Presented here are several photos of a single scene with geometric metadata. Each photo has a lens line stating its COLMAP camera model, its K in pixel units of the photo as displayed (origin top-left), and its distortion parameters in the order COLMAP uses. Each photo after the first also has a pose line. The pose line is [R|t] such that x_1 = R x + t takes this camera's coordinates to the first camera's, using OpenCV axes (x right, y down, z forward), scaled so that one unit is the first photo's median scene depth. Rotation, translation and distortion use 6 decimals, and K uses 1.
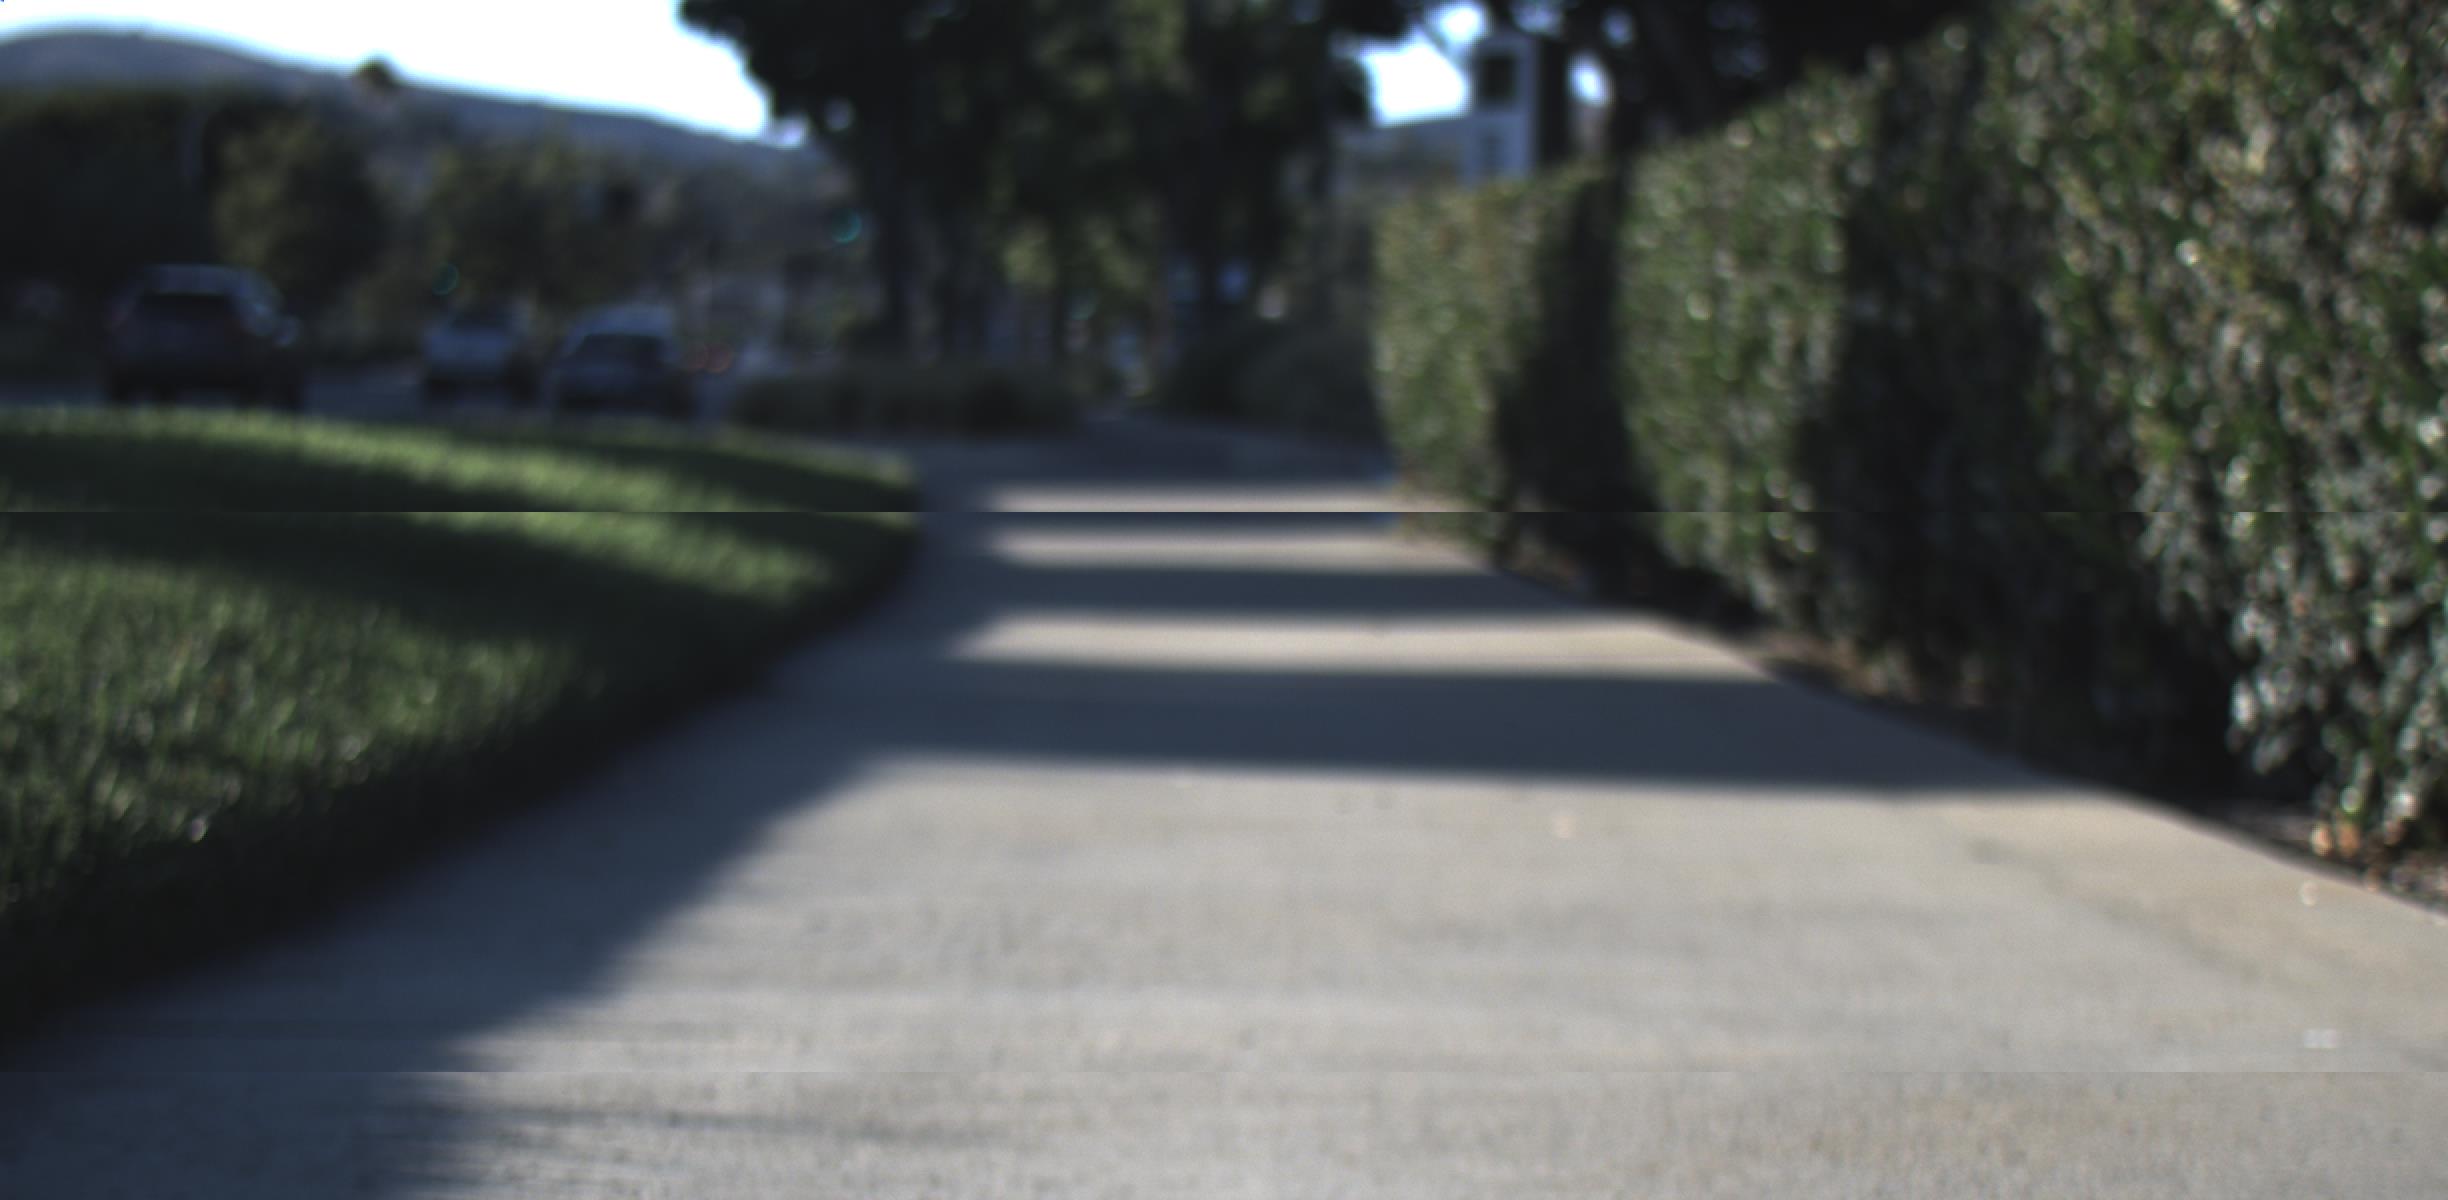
lens RADIAL K [[3883.8, 0, 1205.9], [0, 3883.8, 614.7], [0, 0, 1]] dist [0.010827, 0.000000]
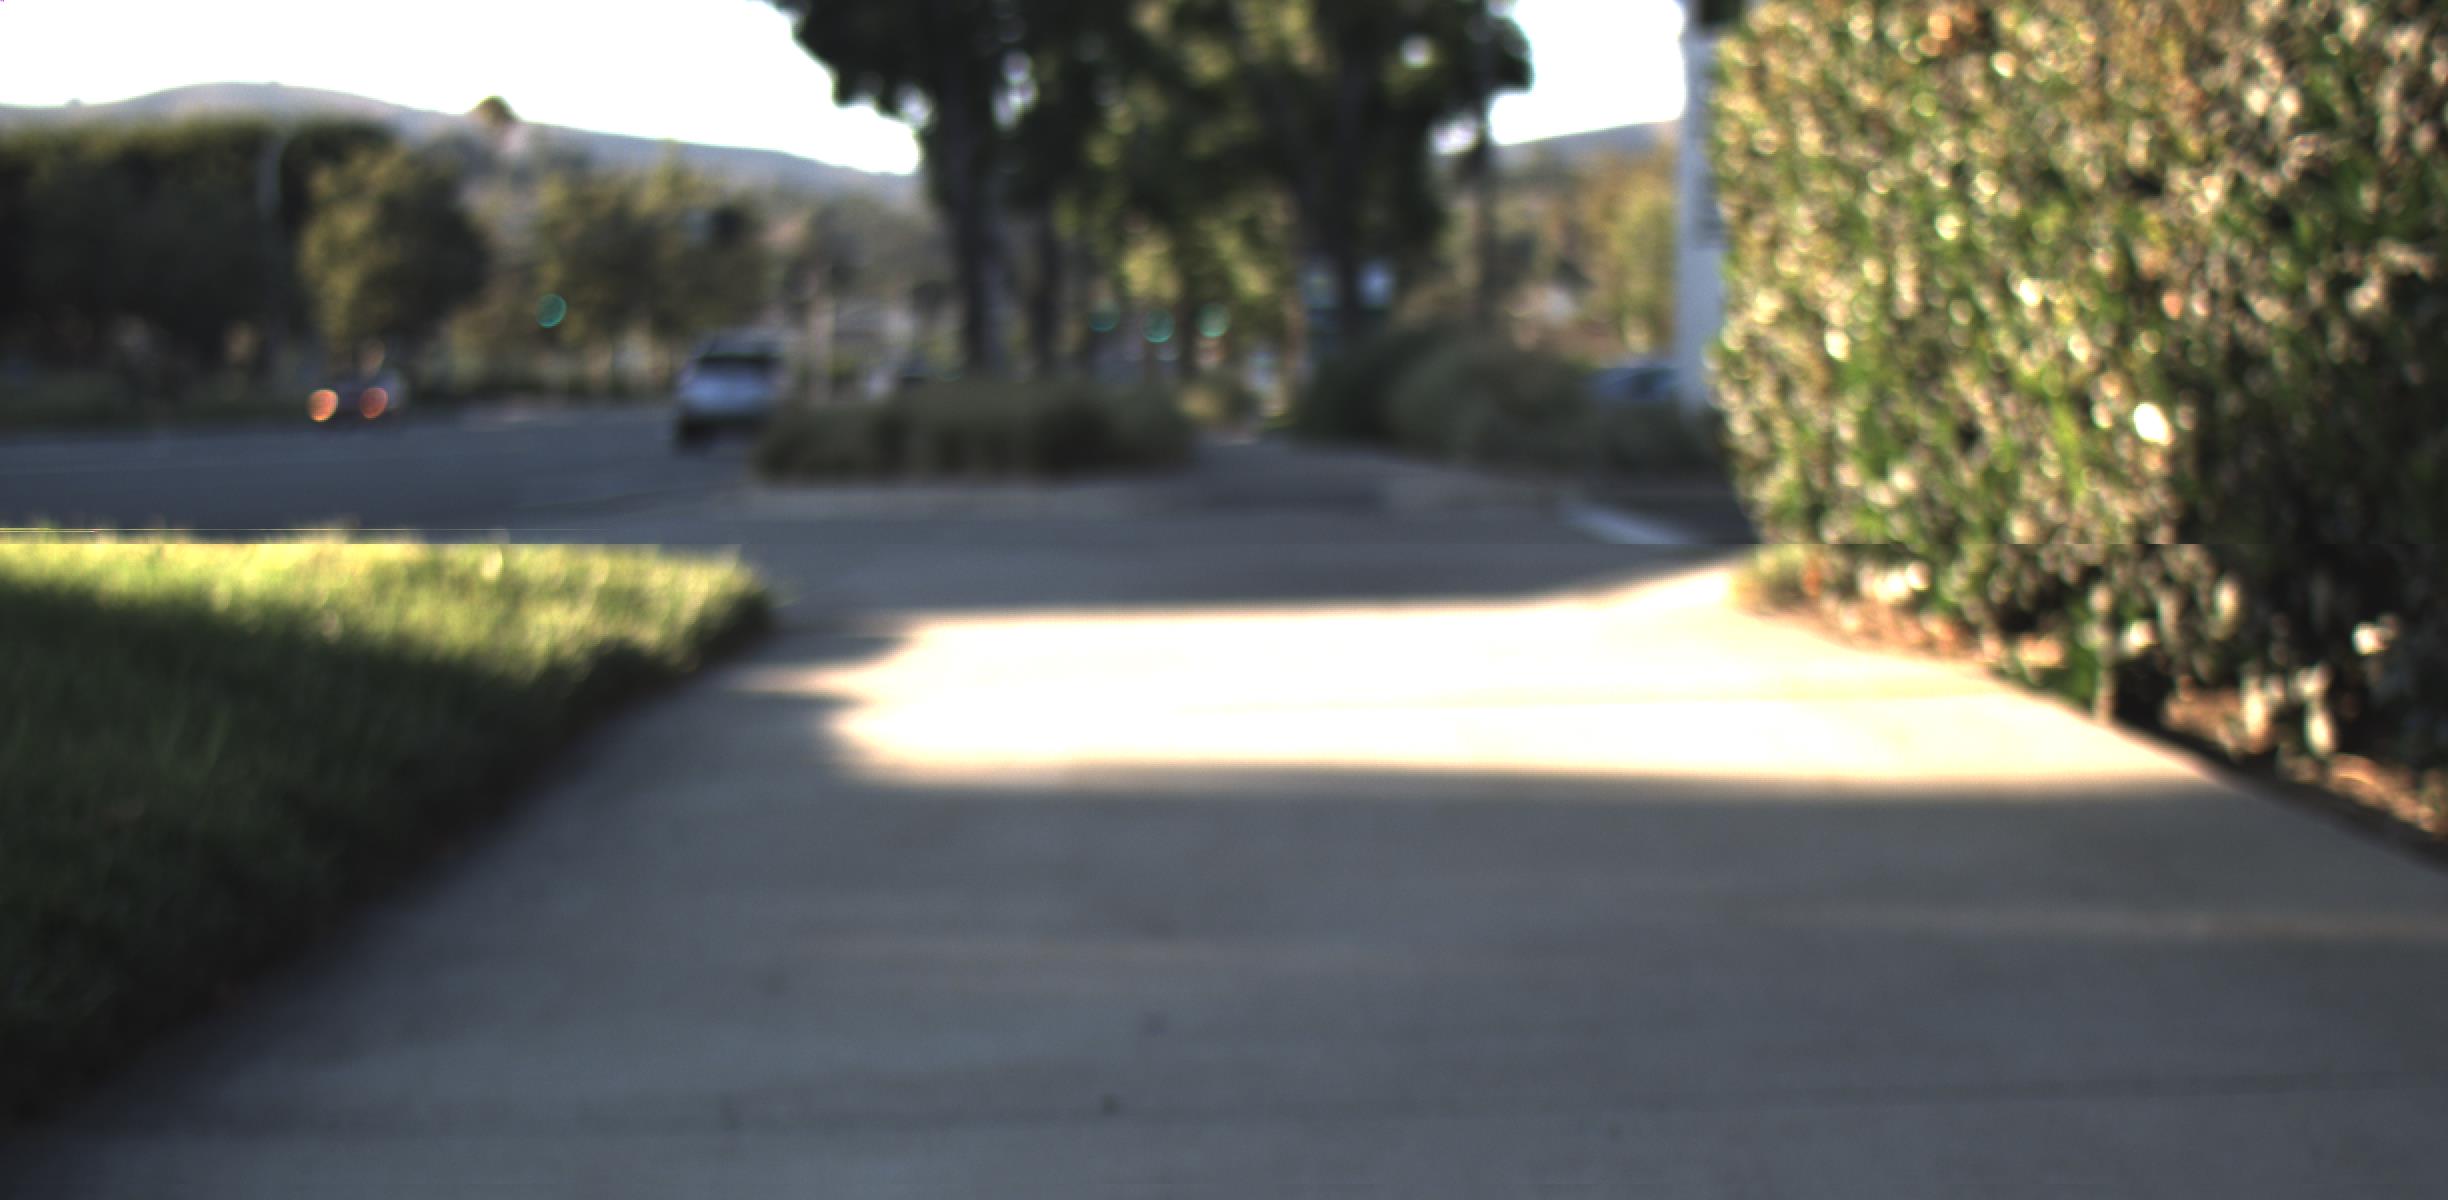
lens RADIAL K [[3883.8, 0, 1222.1], [0, 3883.8, 581.9], [0, 0, 1]] dist [0.010827, 0.000000]
pose [[0.999251, -0.021178, -0.032389, -0.000615], [0.020734, 0.999687, -0.013986, -0.006465], [0.032676, 0.013304, 0.999377, 0.113233]]
